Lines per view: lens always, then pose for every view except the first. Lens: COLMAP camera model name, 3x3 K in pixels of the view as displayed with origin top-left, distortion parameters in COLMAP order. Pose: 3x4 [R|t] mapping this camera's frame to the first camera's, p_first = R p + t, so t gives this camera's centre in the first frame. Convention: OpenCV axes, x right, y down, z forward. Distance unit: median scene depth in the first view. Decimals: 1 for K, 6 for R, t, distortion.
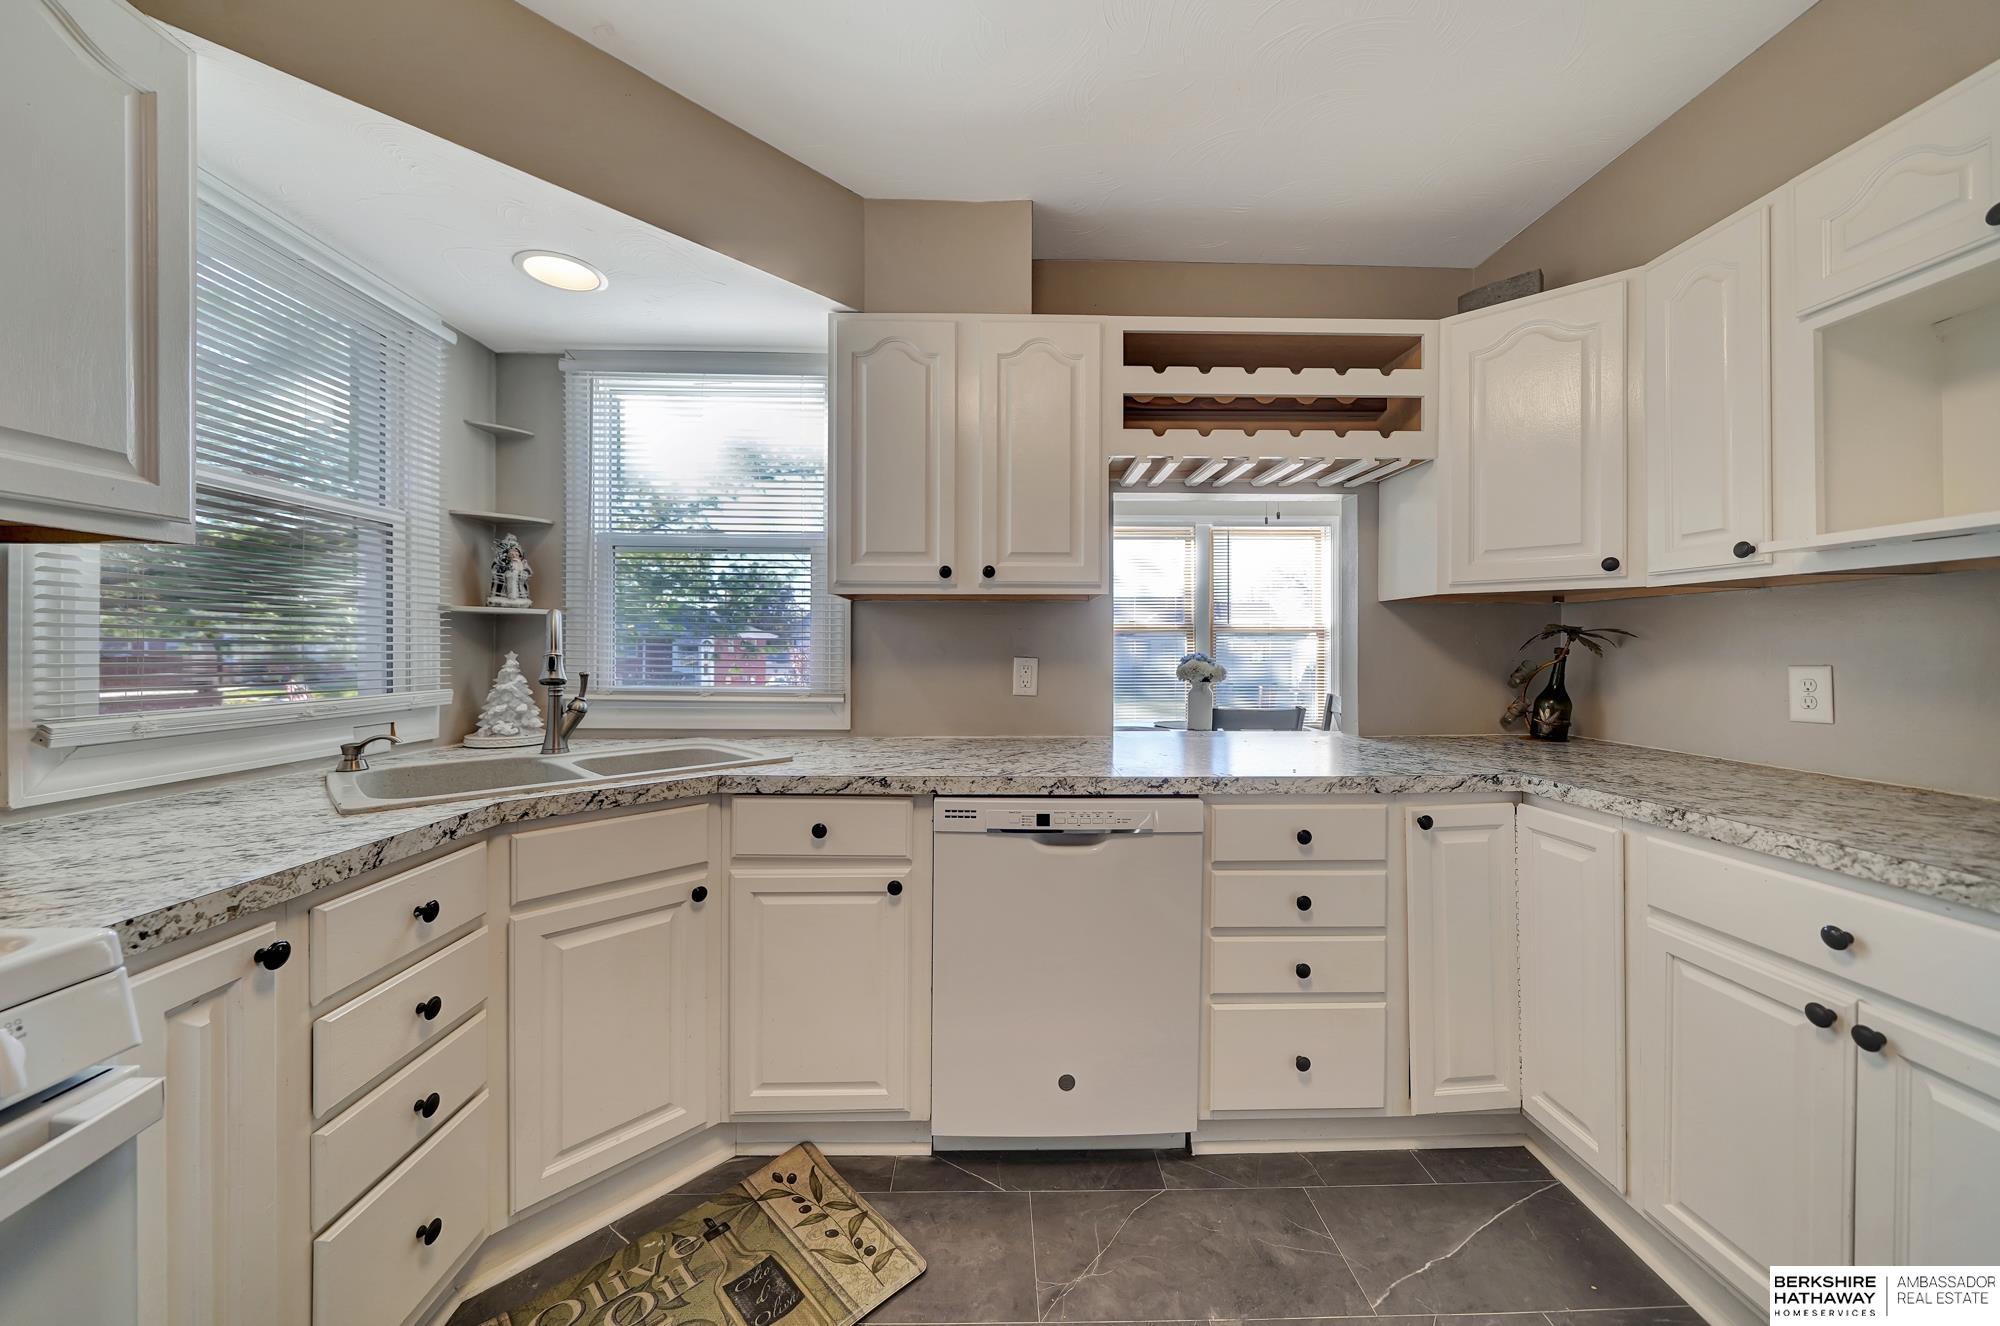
lens RADIAL K [[704.2, 0, 1007.6], [0, 704.2, 649.0], [0, 0, 1]] dist [-0.005559, 0.000117]
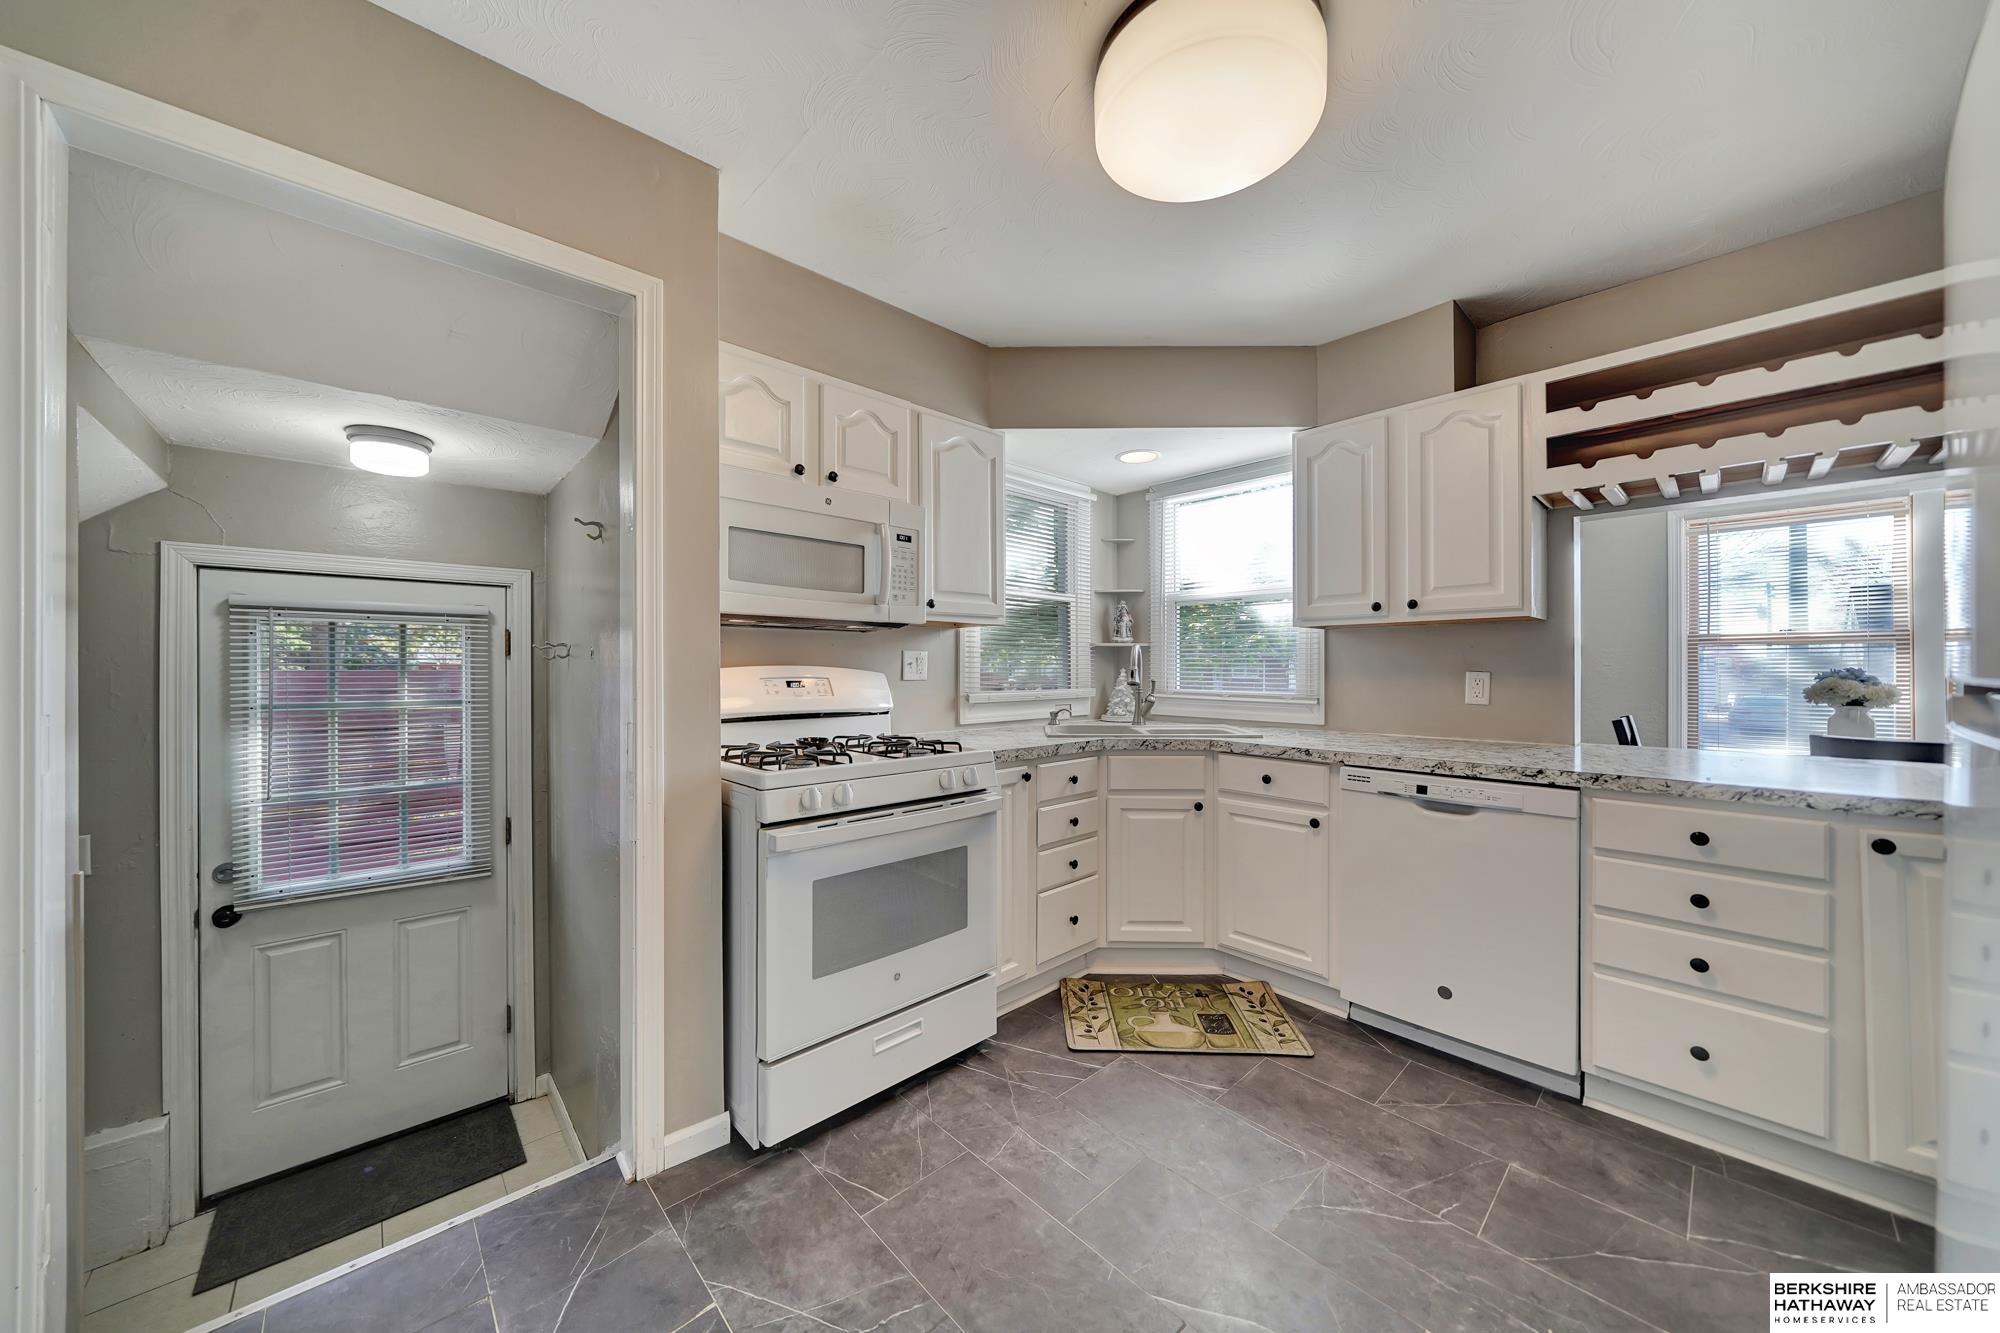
lens RADIAL K [[704.2, 0, 998.8], [0, 704.2, 666.6], [0, 0, 1]] dist [-0.005559, 0.000117]
pose [[0.656956, -0.005604, -0.753908, 0.525936], [0.002020, 0.999982, -0.005673, 0.012002], [0.753926, 0.002204, 0.656956, -0.490723]]
